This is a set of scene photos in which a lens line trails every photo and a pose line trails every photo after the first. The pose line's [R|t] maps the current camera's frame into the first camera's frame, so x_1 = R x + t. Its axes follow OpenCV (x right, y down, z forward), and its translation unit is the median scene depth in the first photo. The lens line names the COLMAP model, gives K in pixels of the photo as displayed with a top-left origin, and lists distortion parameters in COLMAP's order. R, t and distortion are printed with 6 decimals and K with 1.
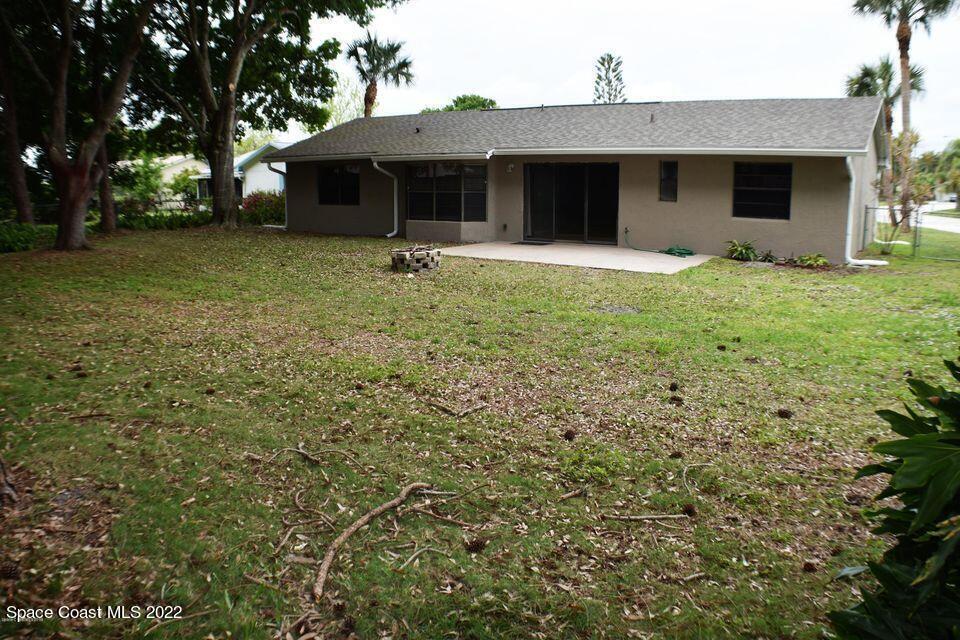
lens RADIAL K [[740.1, 0, 486.2], [0, 740.1, 320.2], [0, 0, 1]] dist [-0.213356, 0.082810]
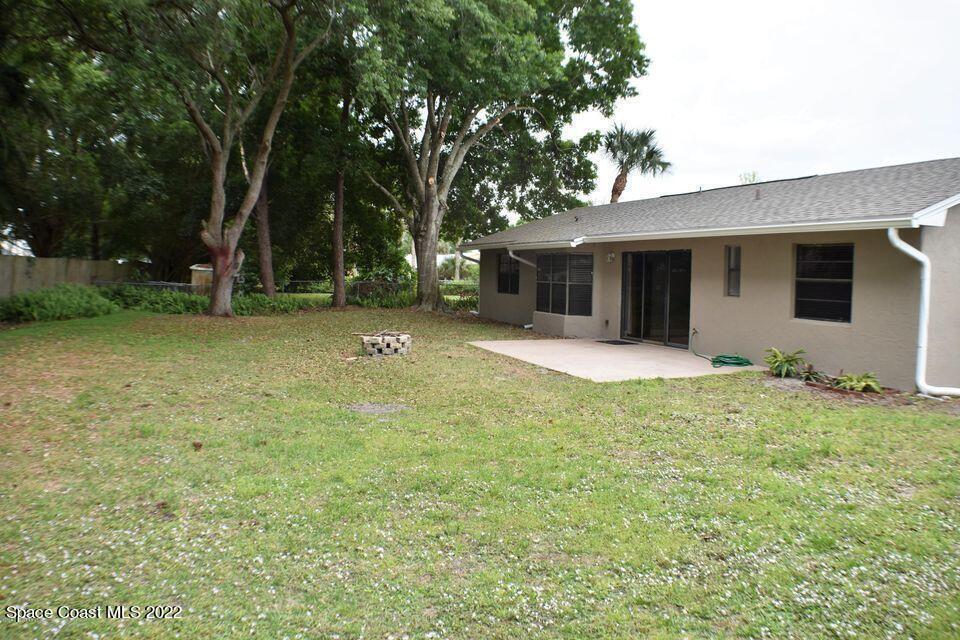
lens RADIAL K [[740.1, 0, 486.2], [0, 740.1, 320.2], [0, 0, 1]] dist [-0.213356, 0.082810]
pose [[0.812178, 0.048633, -0.581379, 0.429294], [-0.124306, 0.988062, -0.091001, -0.029387], [0.570013, 0.146178, 0.808528, 0.188779]]
